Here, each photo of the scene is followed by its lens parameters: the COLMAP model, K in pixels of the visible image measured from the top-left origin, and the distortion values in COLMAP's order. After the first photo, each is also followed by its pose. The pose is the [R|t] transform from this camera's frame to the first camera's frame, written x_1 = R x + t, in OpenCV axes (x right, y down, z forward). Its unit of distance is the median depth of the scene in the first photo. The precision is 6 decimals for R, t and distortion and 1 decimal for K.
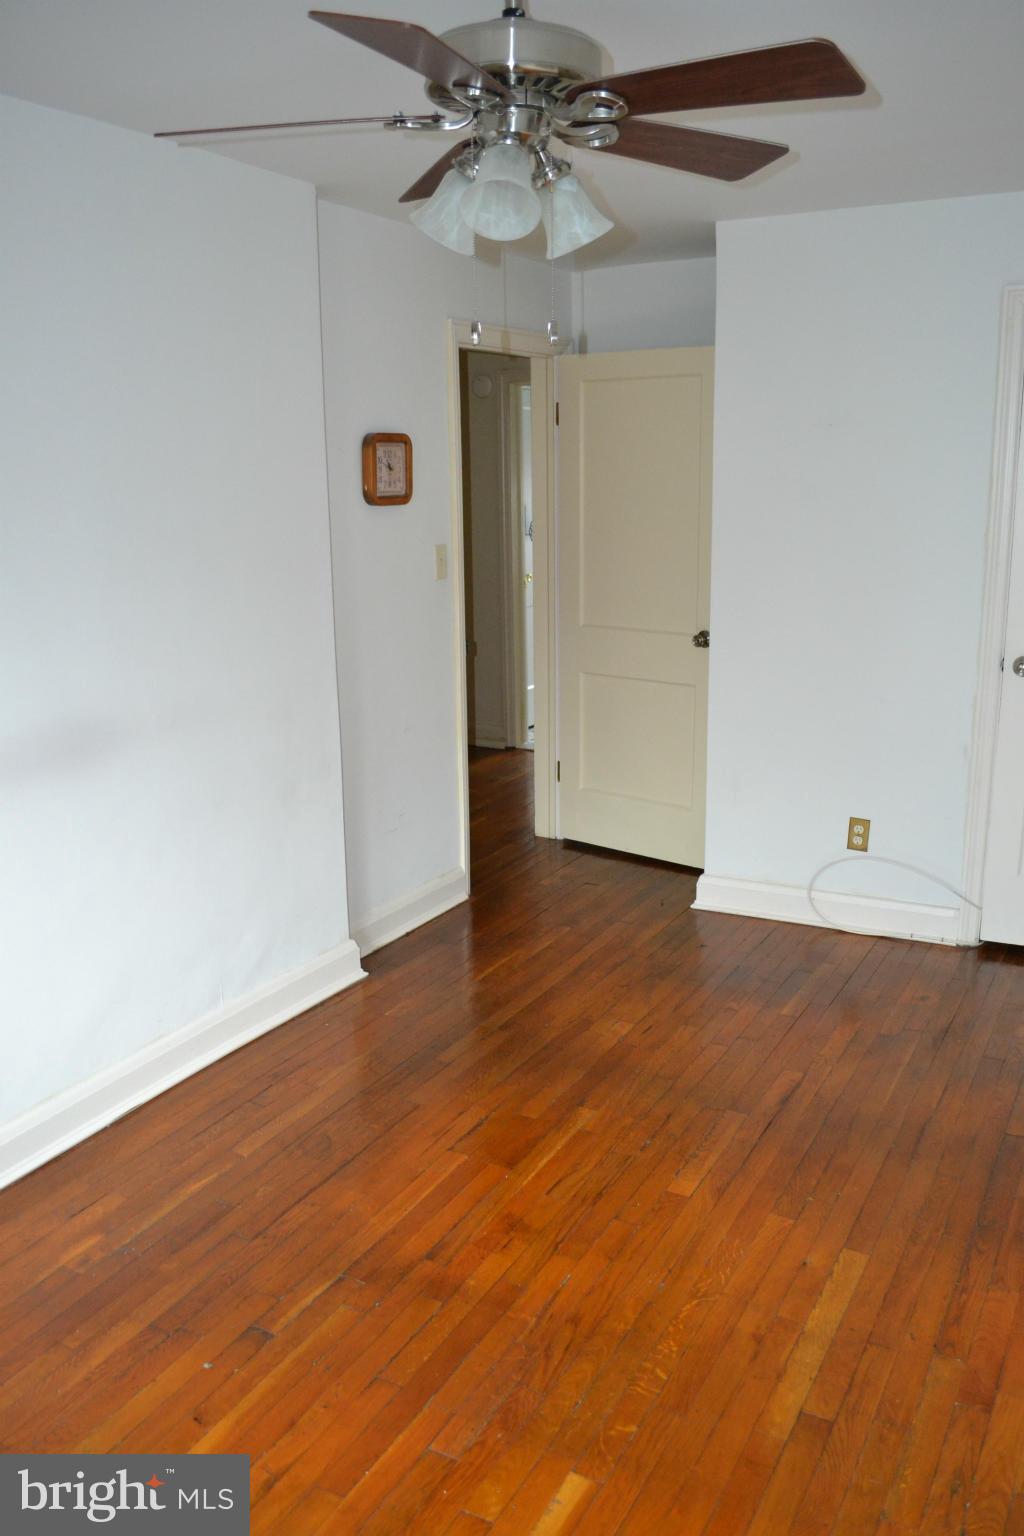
lens RADIAL K [[1234.8, 0, 512.0], [0, 1234.8, 768.0], [0, 0, 1]] dist [-0.068195, -0.004015]
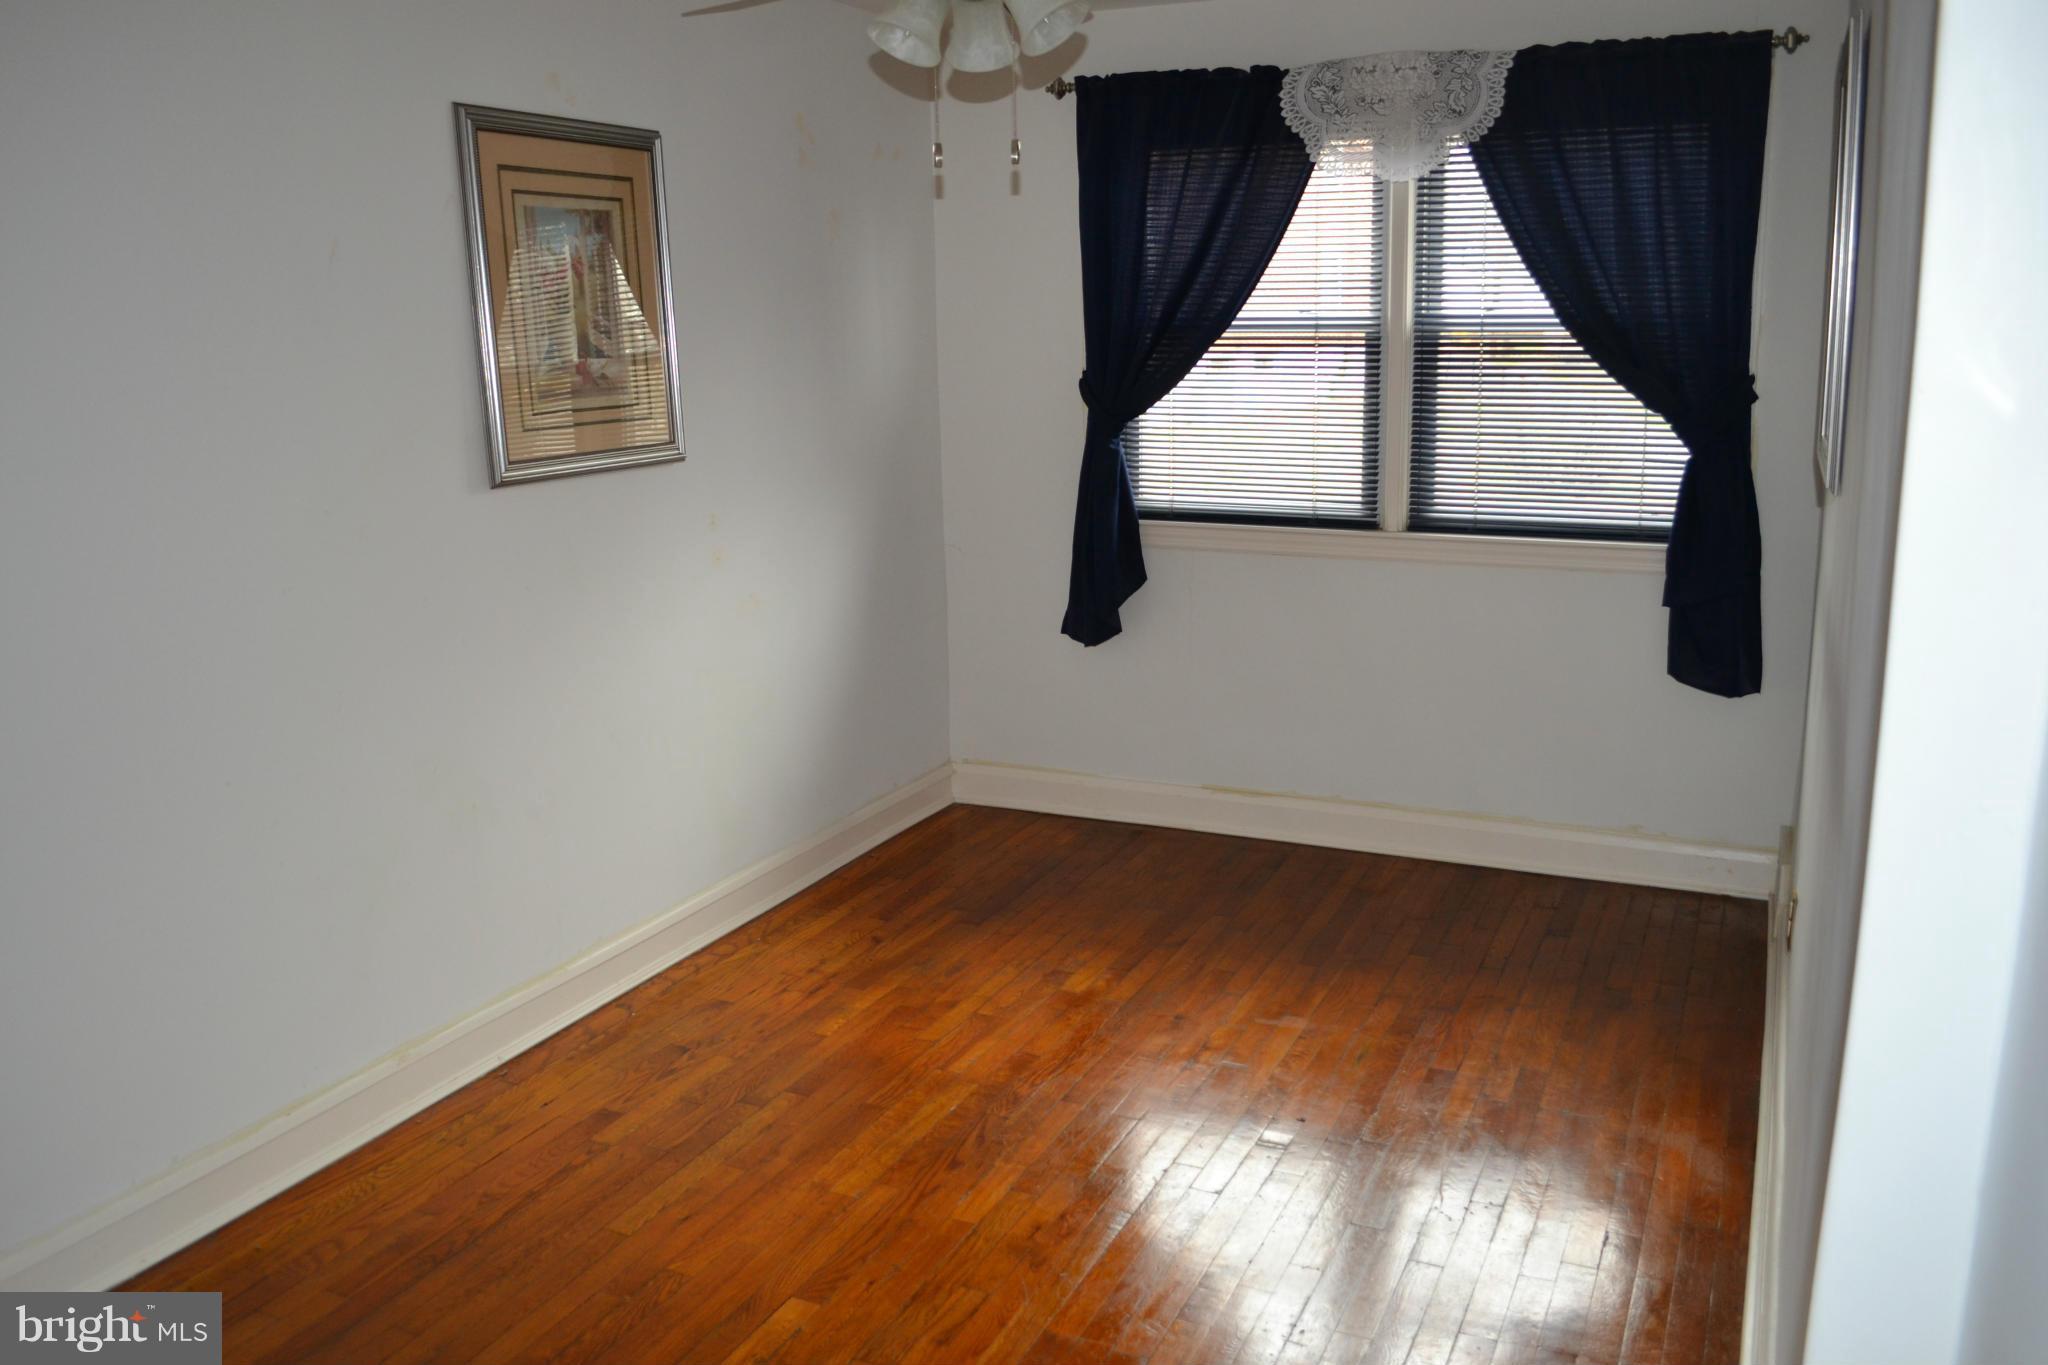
lens RADIAL K [[1646.4, 0, 1024.0], [0, 1646.4, 682.5], [0, 0, 1]] dist [-0.068195, -0.004015]
pose [[-0.996554, 0.054448, -0.062567, 0.051120], [0.020171, 0.890811, 0.453926, -0.429865], [0.080451, 0.451100, -0.888840, 1.790286]]
